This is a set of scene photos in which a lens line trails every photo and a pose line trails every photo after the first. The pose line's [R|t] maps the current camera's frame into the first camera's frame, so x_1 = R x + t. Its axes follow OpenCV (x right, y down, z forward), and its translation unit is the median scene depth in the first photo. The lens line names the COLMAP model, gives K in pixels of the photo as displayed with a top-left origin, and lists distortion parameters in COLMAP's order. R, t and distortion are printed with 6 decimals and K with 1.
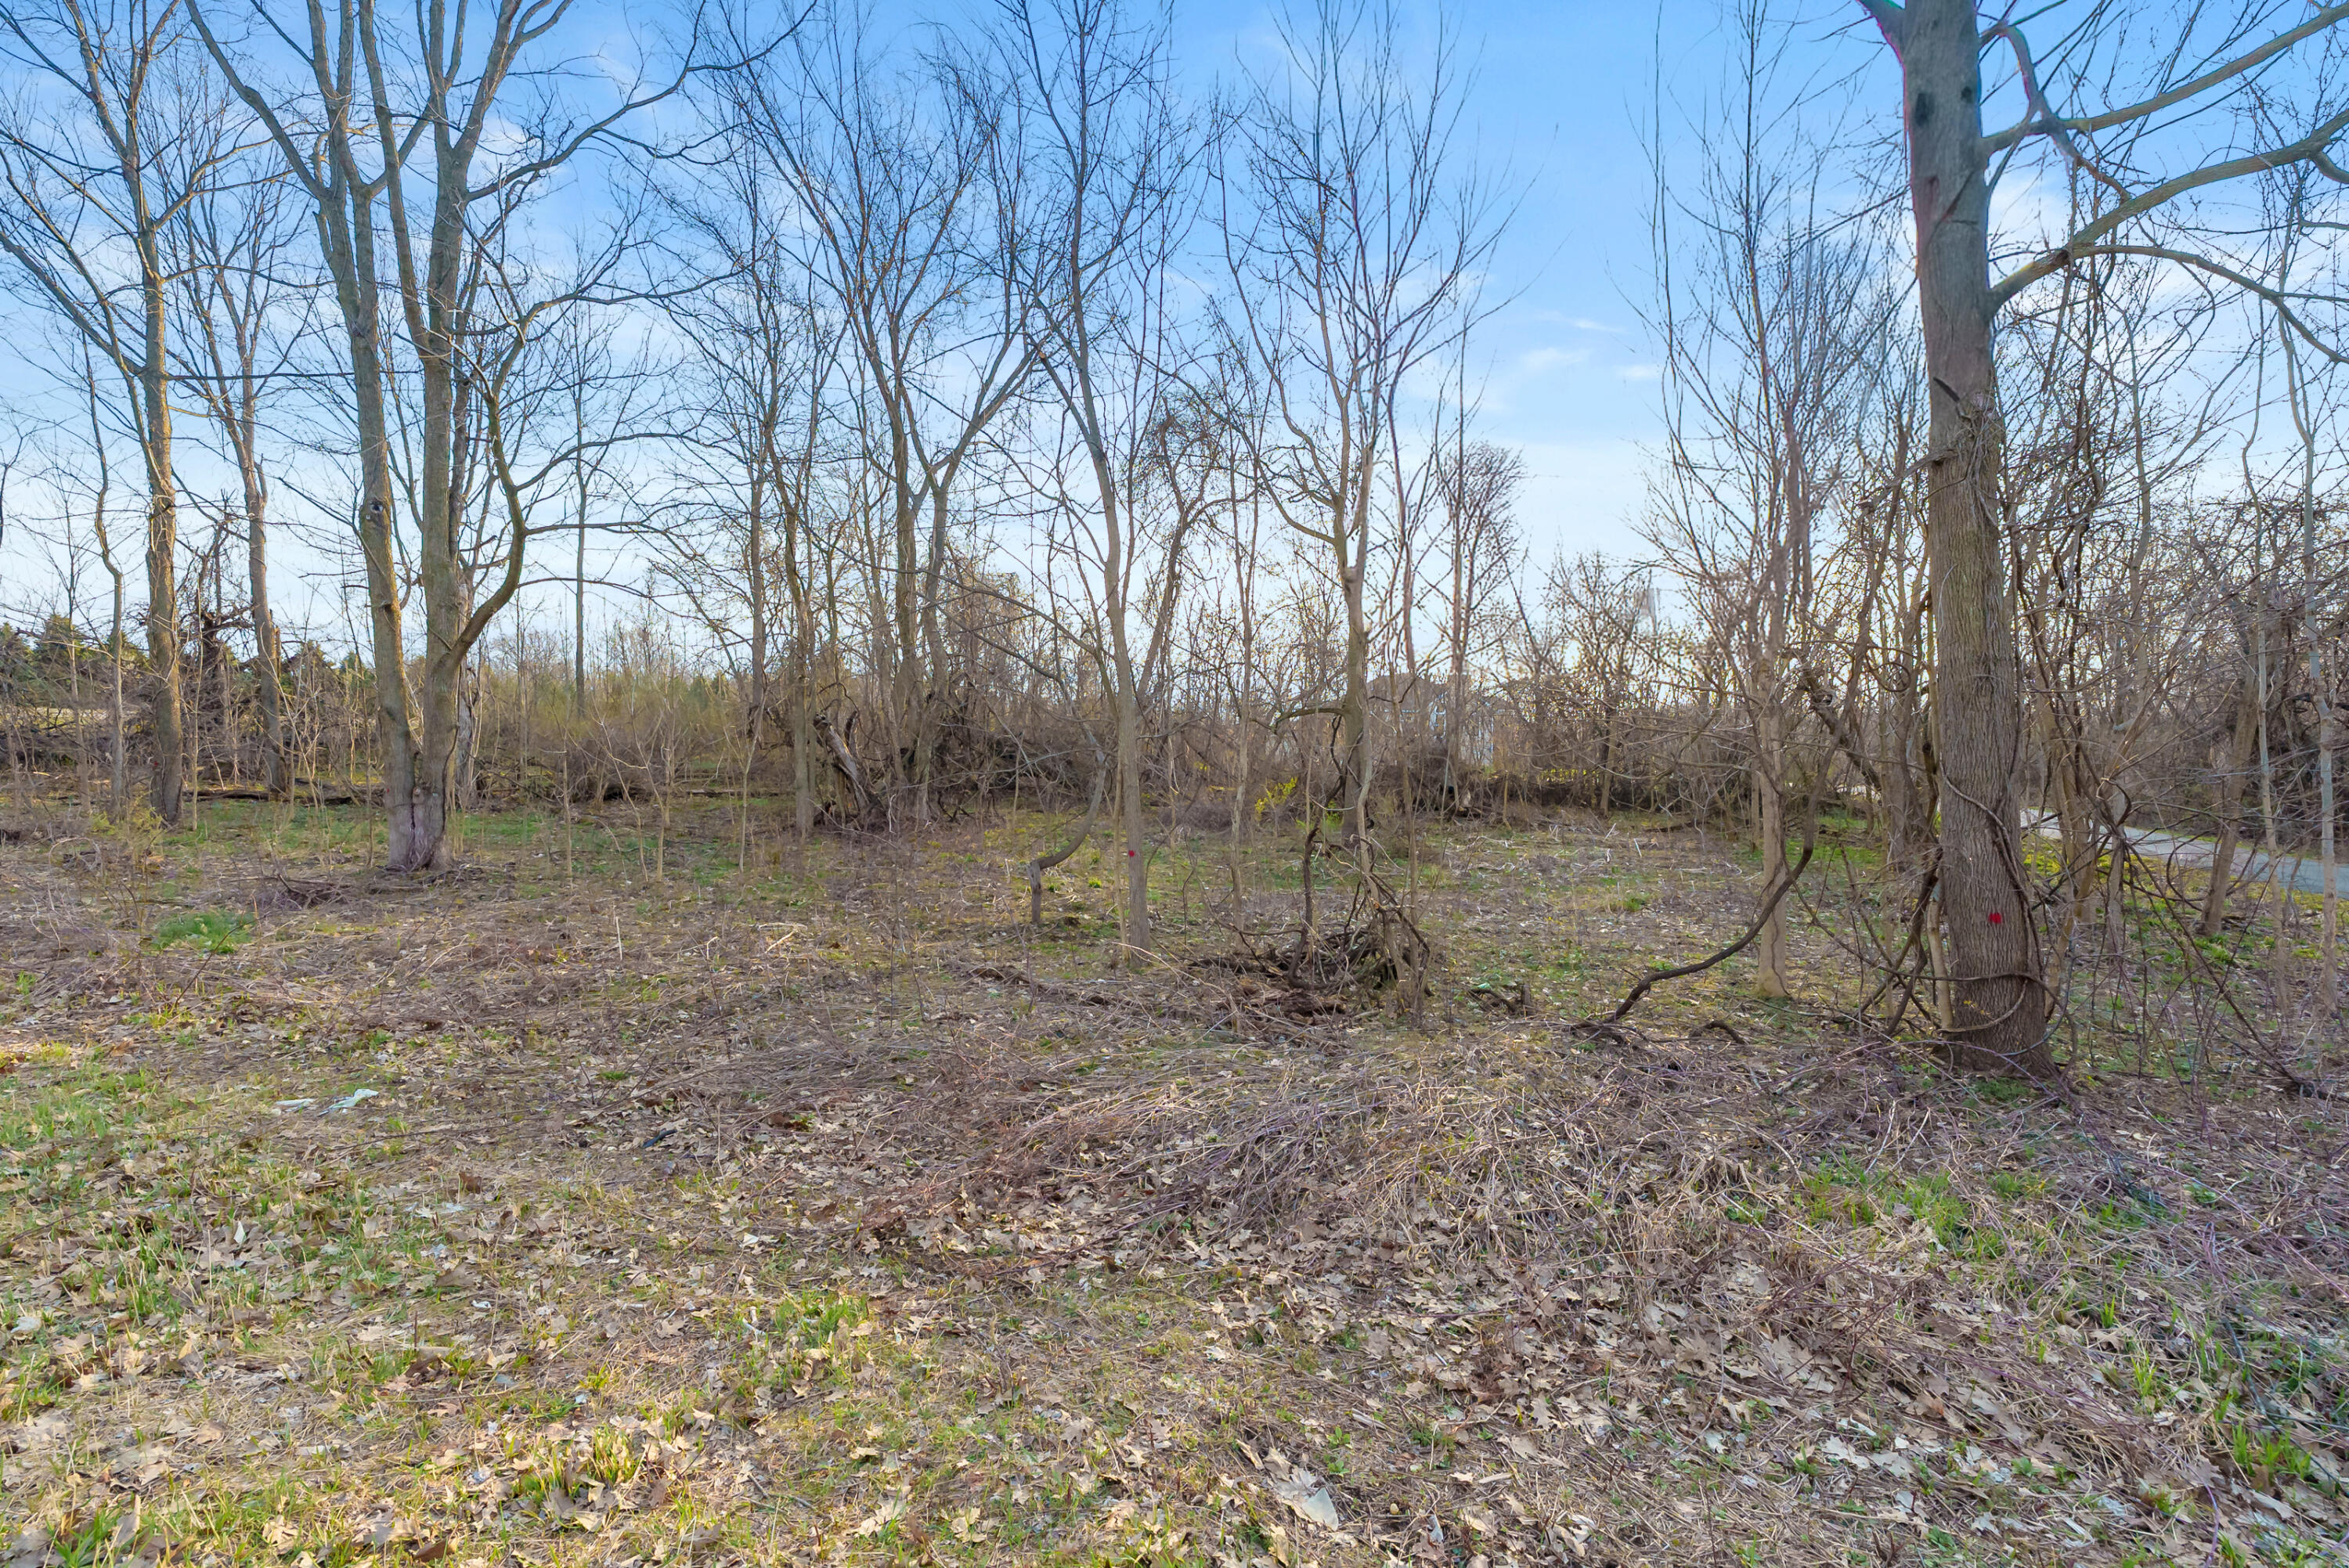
lens RADIAL K [[1077.9, 0, 1174.2], [0, 1077.9, 784.3], [0, 0, 1]] dist [-0.002464, 0.002432]
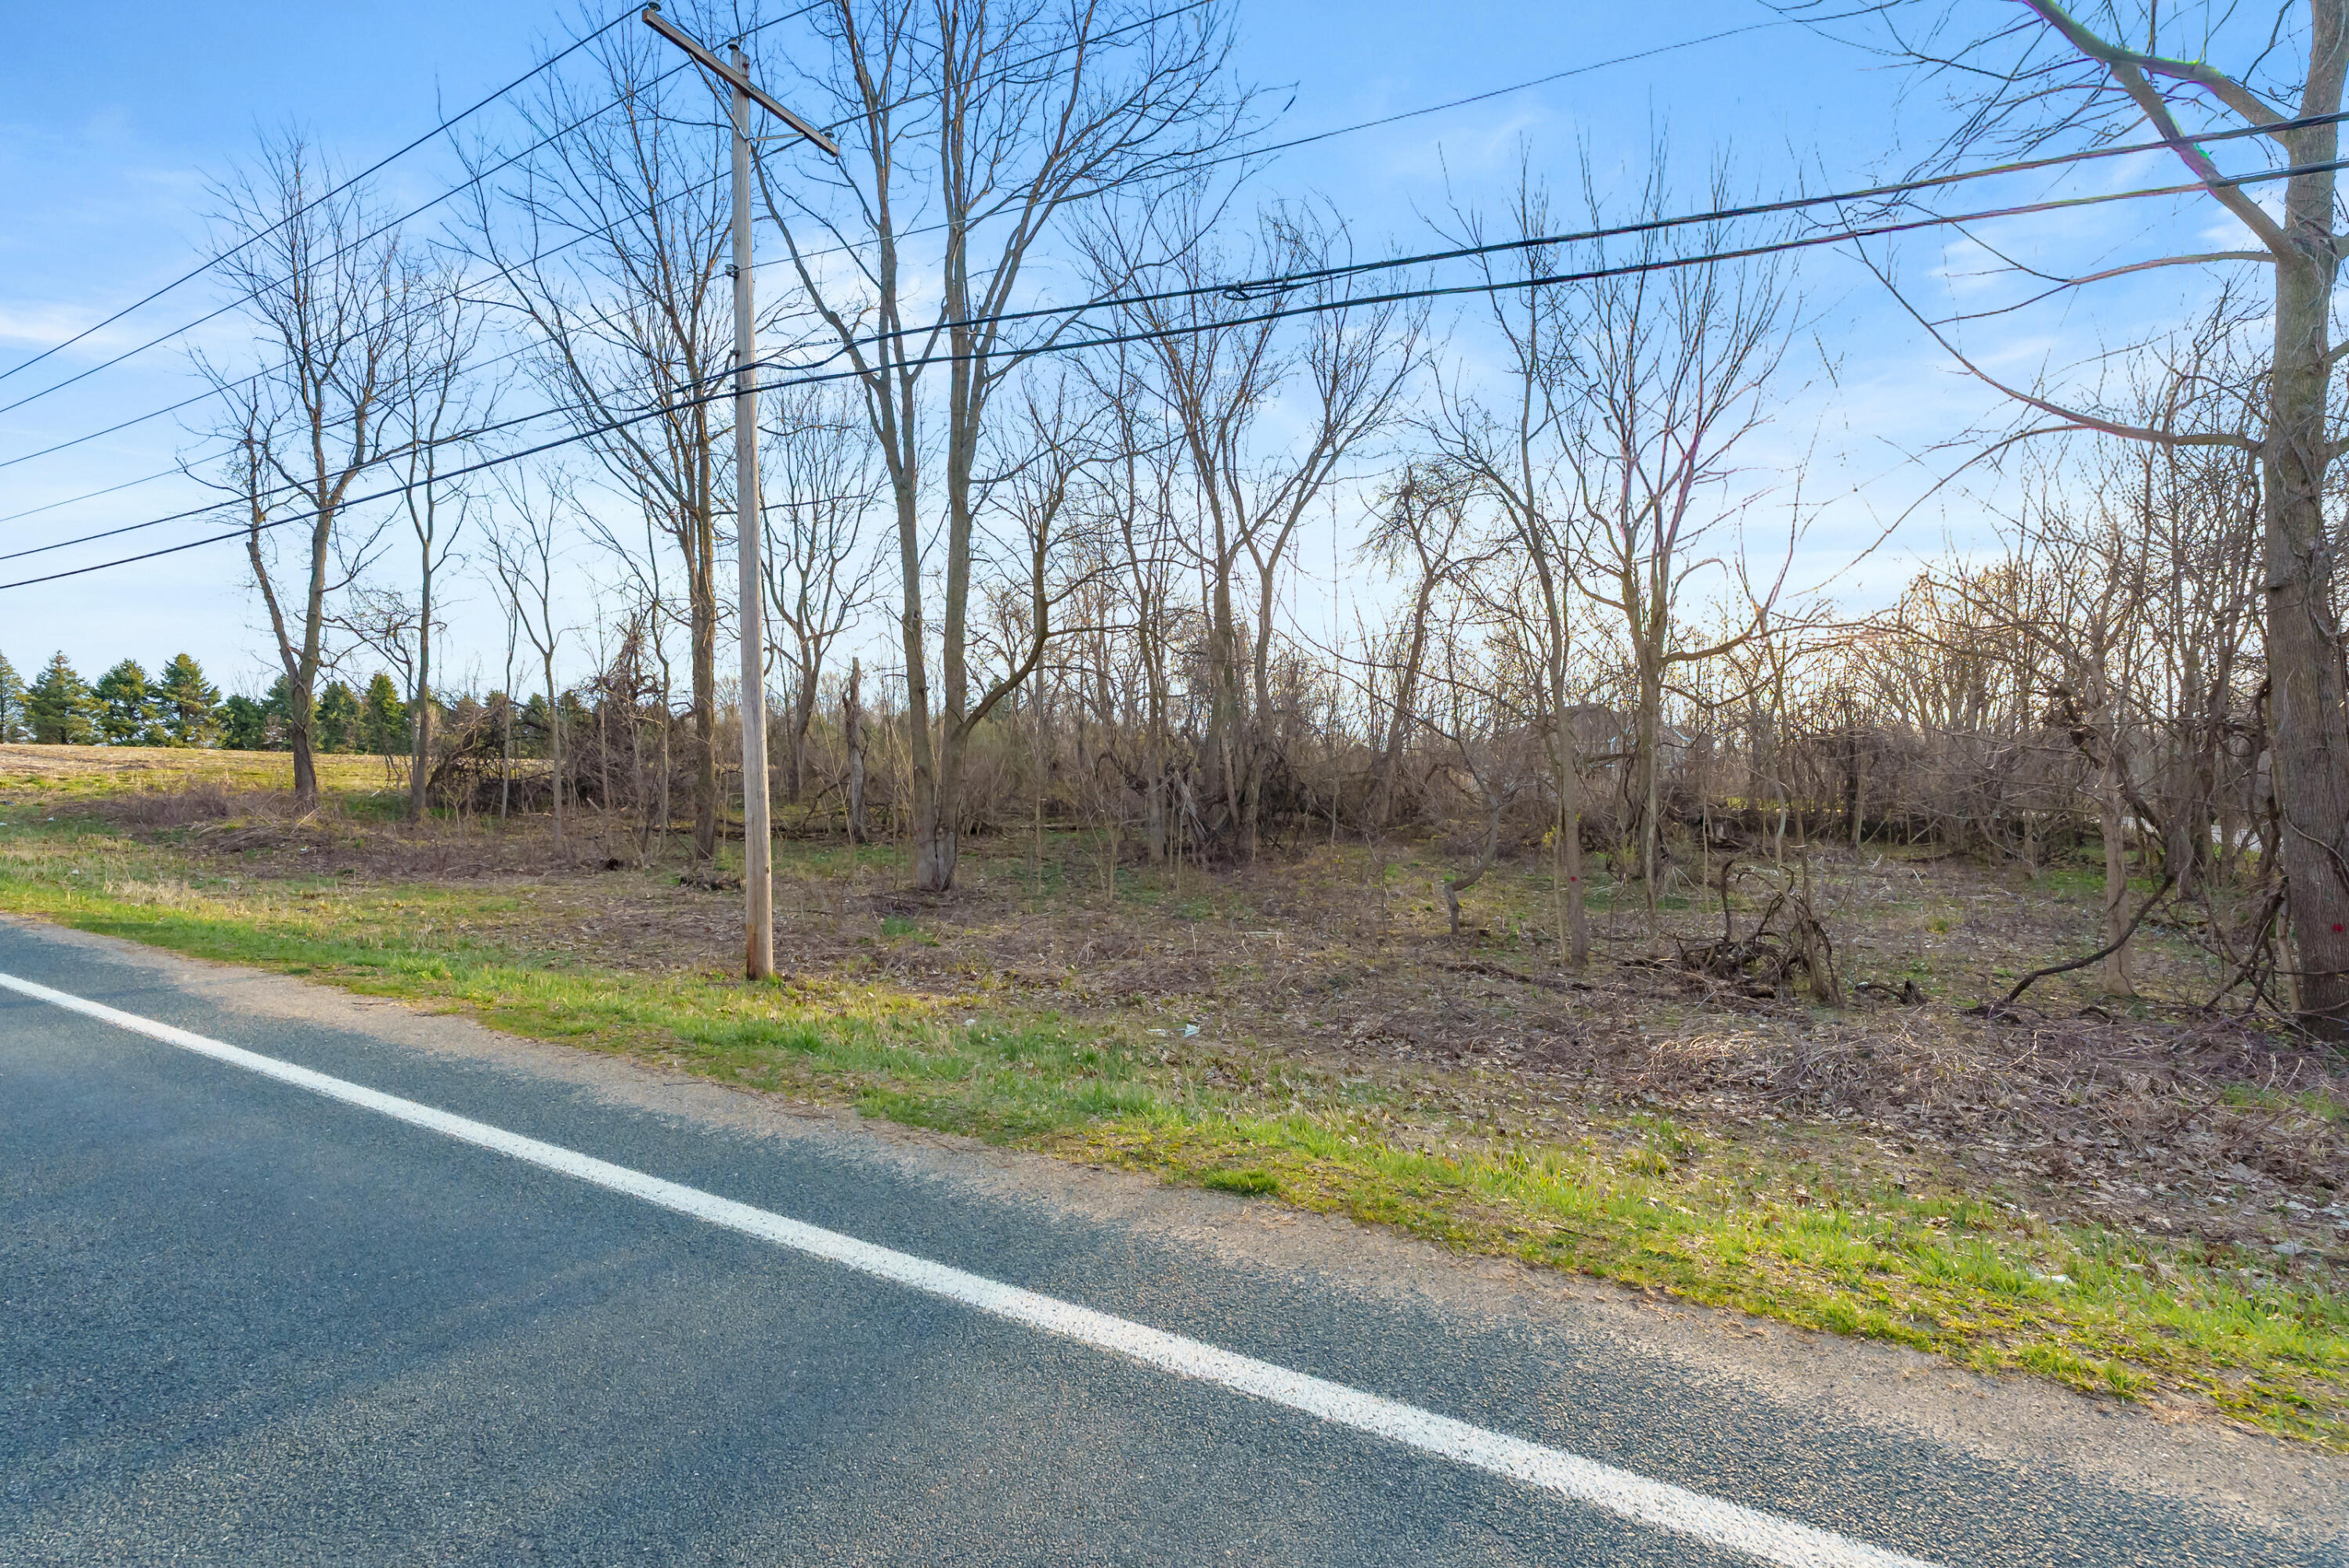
lens RADIAL K [[1077.9, 0, 1172.4], [0, 1077.9, 788.0], [0, 0, 1]] dist [-0.002464, 0.002432]
pose [[0.992181, -0.007558, -0.124580, -0.262625], [0.004692, 0.999718, -0.023282, -0.013077], [0.124721, 0.022515, 0.991936, -0.268360]]
